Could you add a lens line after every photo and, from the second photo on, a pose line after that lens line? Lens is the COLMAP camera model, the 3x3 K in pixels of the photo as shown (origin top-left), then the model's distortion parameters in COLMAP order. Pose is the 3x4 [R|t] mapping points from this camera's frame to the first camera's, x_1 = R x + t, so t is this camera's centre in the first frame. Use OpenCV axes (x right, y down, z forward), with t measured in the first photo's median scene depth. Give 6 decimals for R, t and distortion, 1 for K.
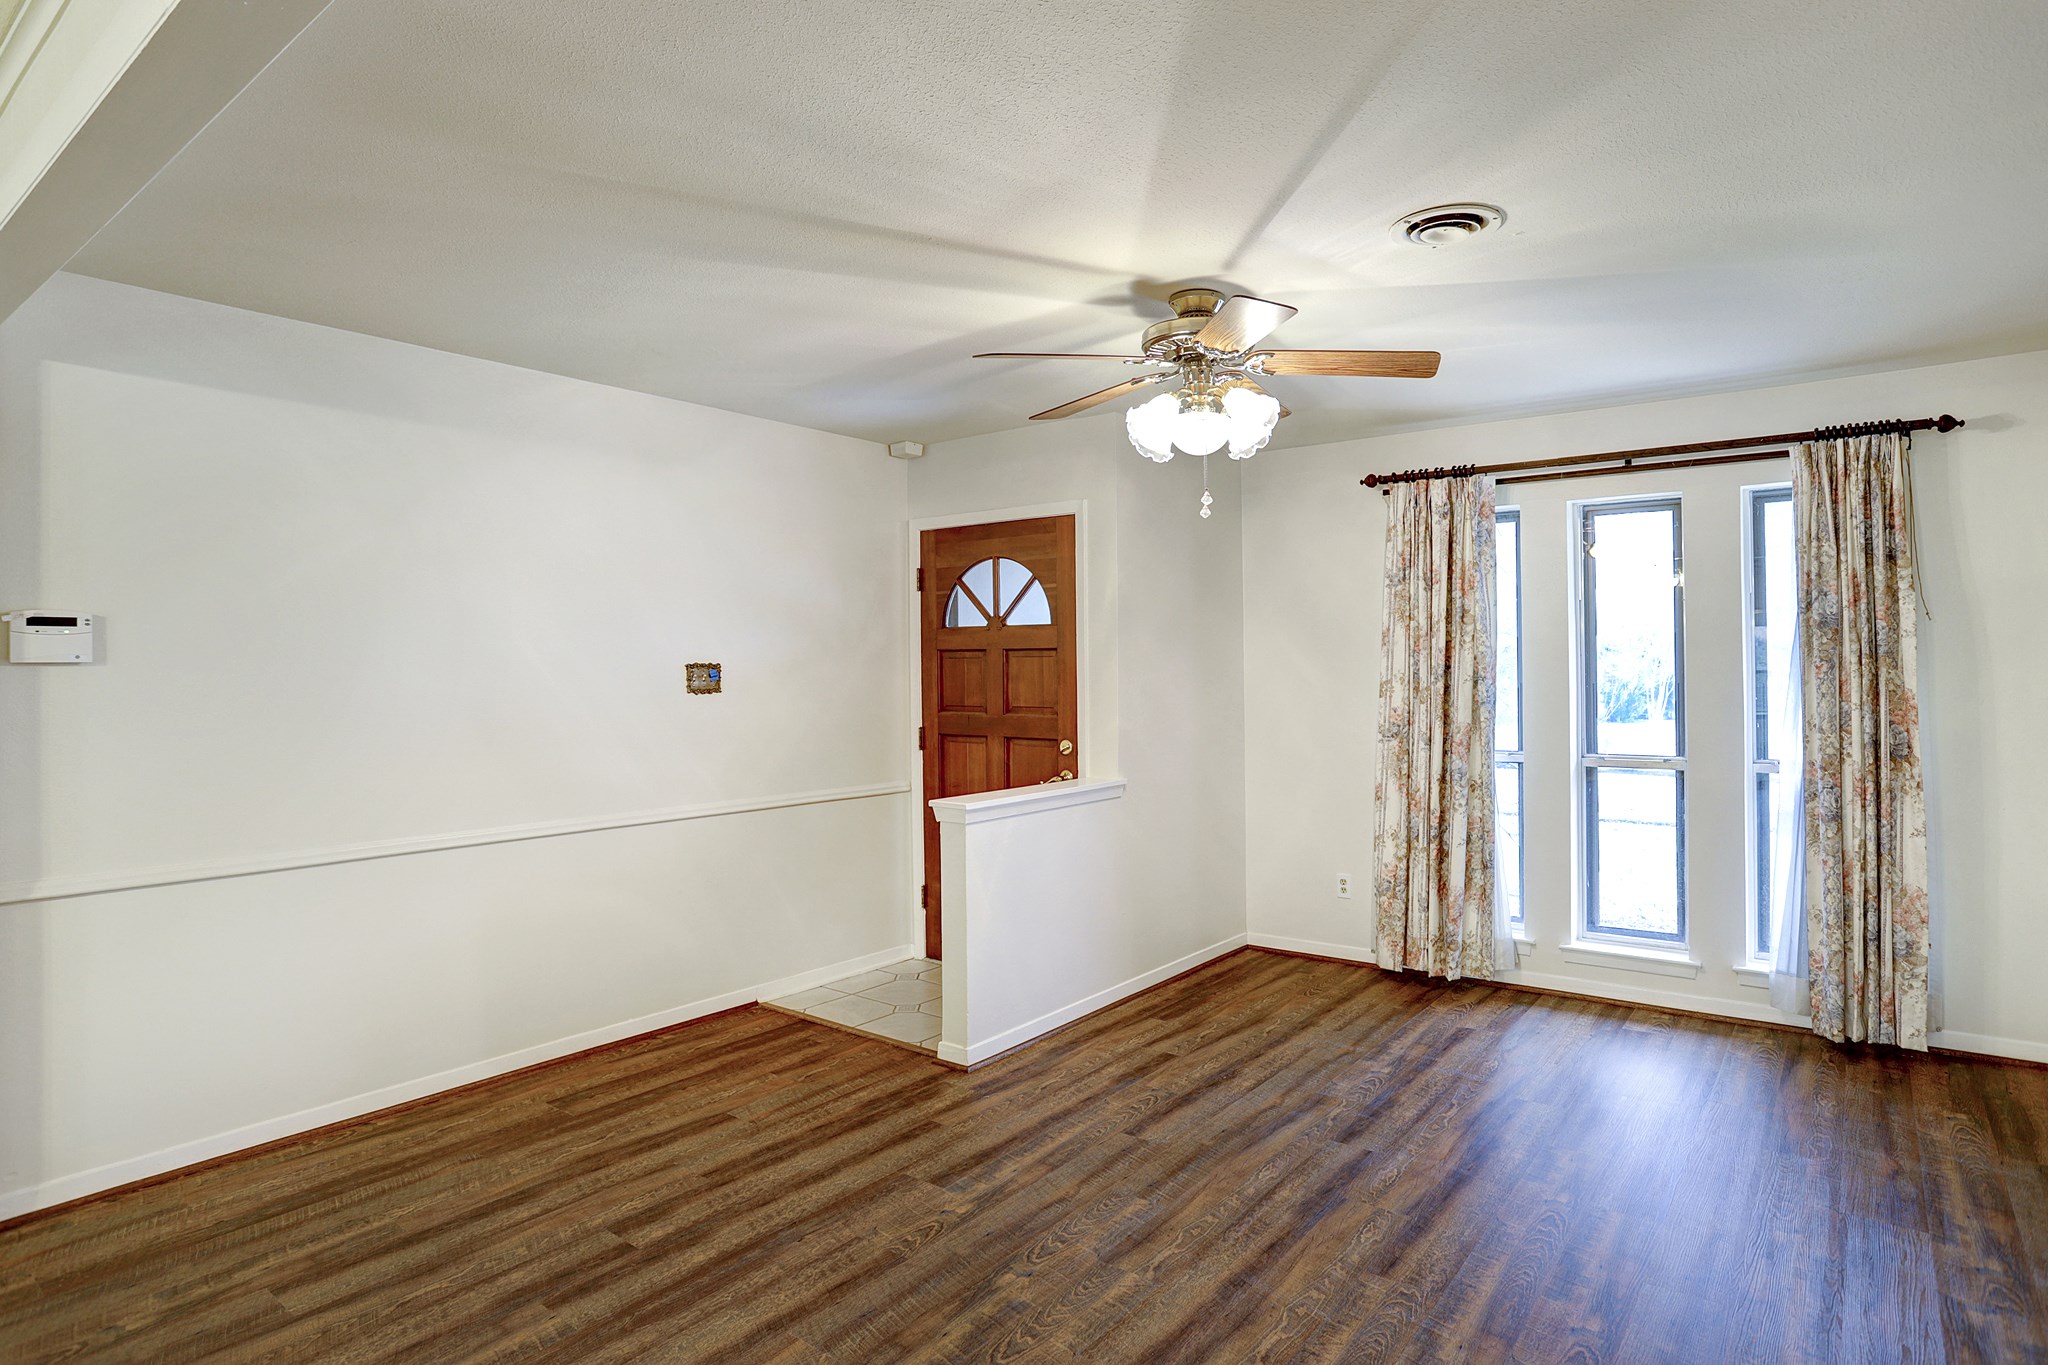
lens RADIAL K [[1099.7, 0, 1082.9], [0, 1099.7, 674.0], [0, 0, 1]] dist [-0.063149, 0.035413]
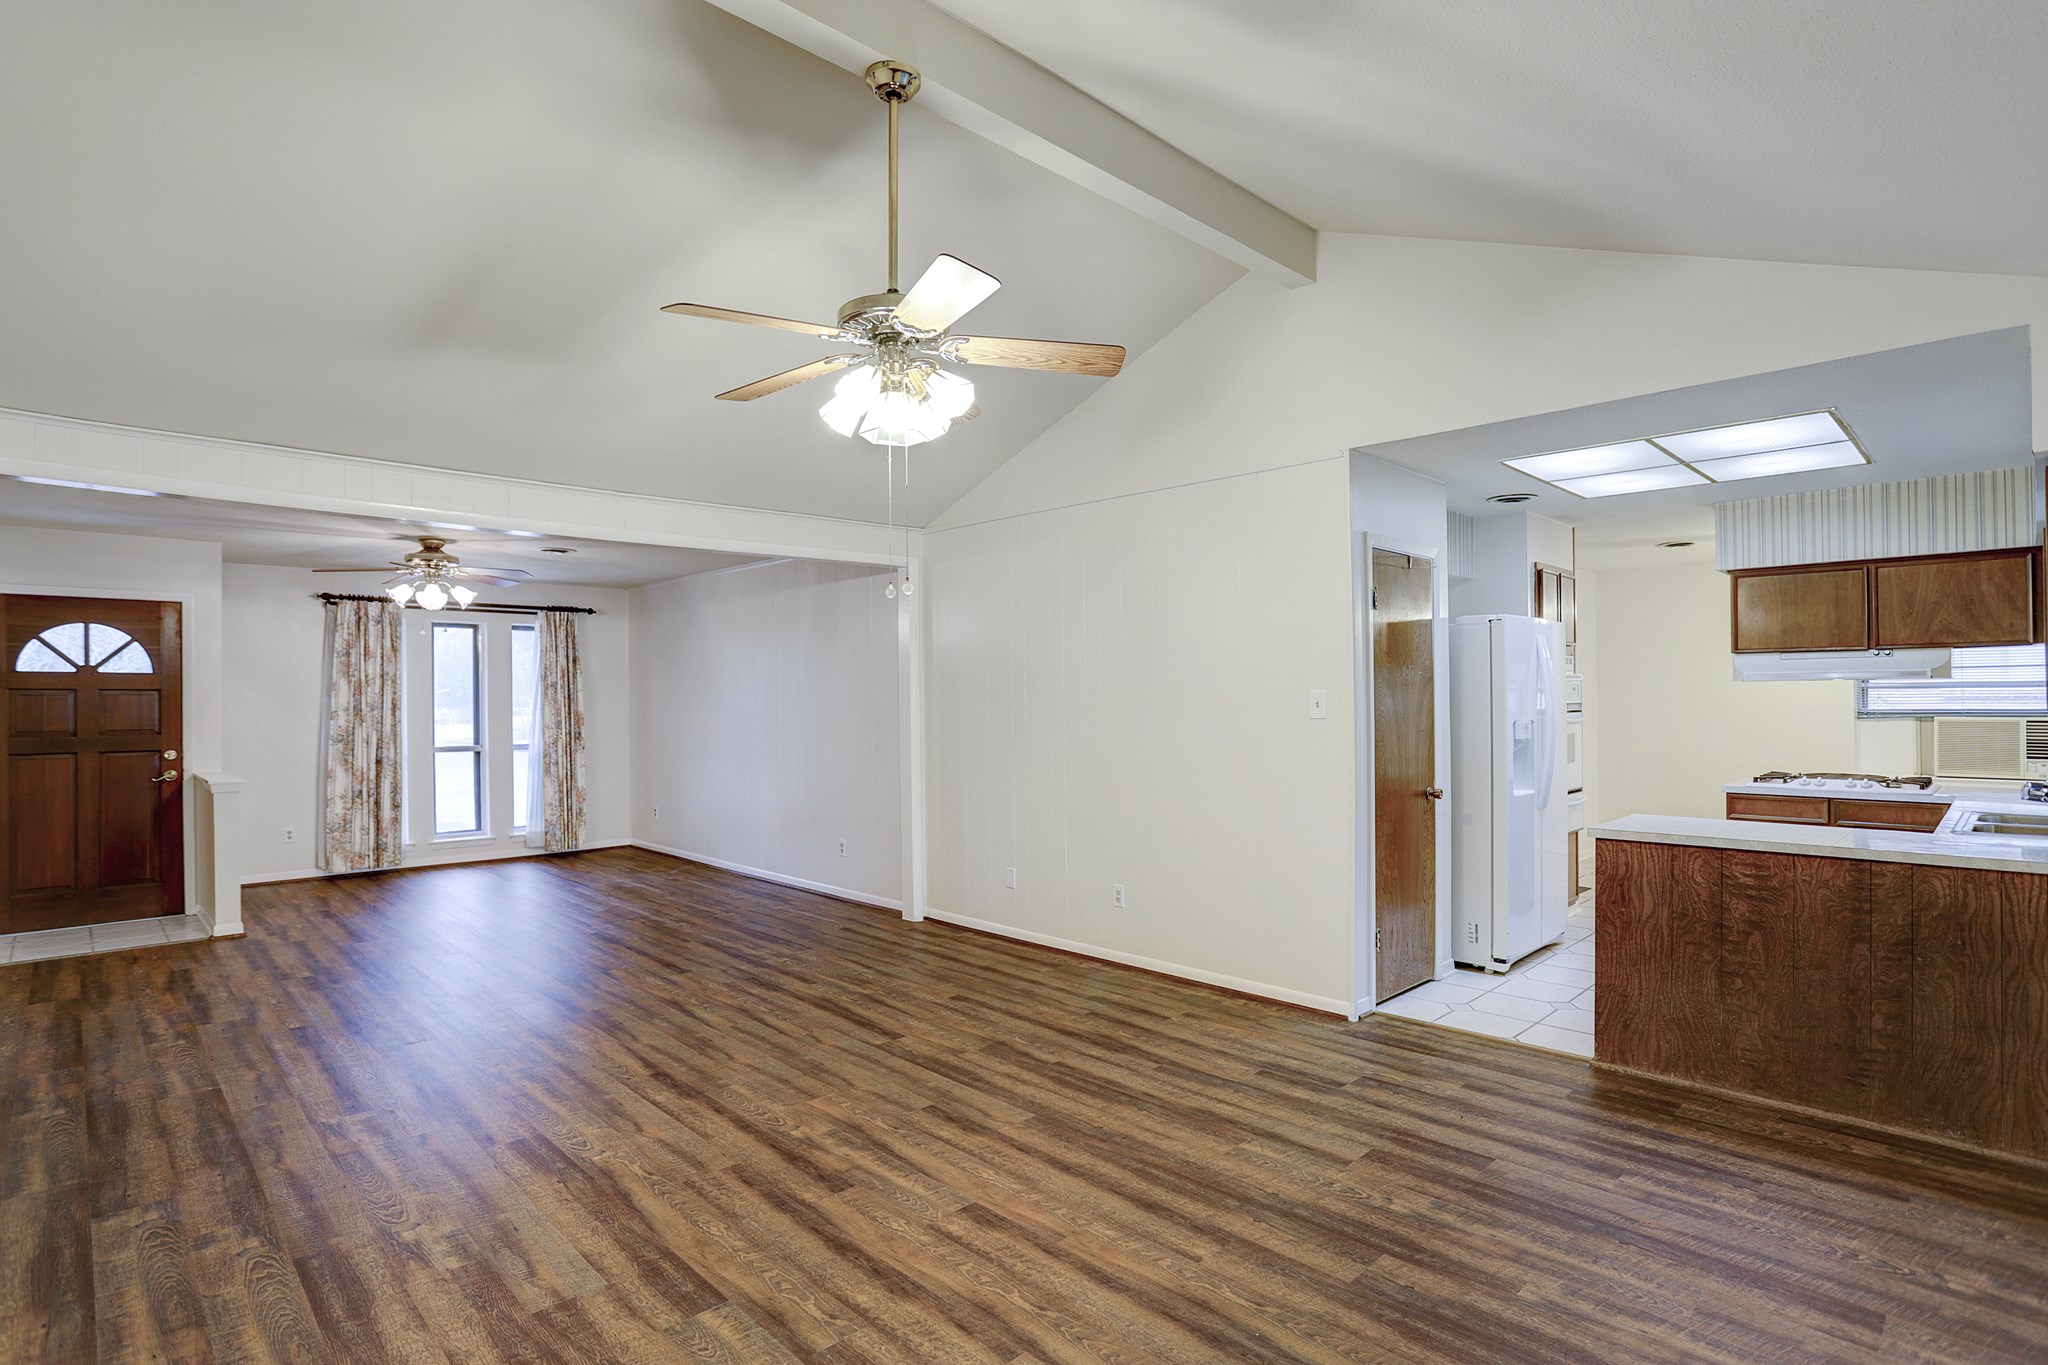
lens RADIAL K [[1006.8, 0, 1027.2], [0, 1006.8, 676.5], [0, 0, 1]] dist [-0.066823, 0.027760]
pose [[0.171070, 0.027710, 0.984869, -1.429491], [0.006503, 0.999551, -0.029253, 0.006390], [-0.985237, 0.011409, 0.170813, -0.488856]]
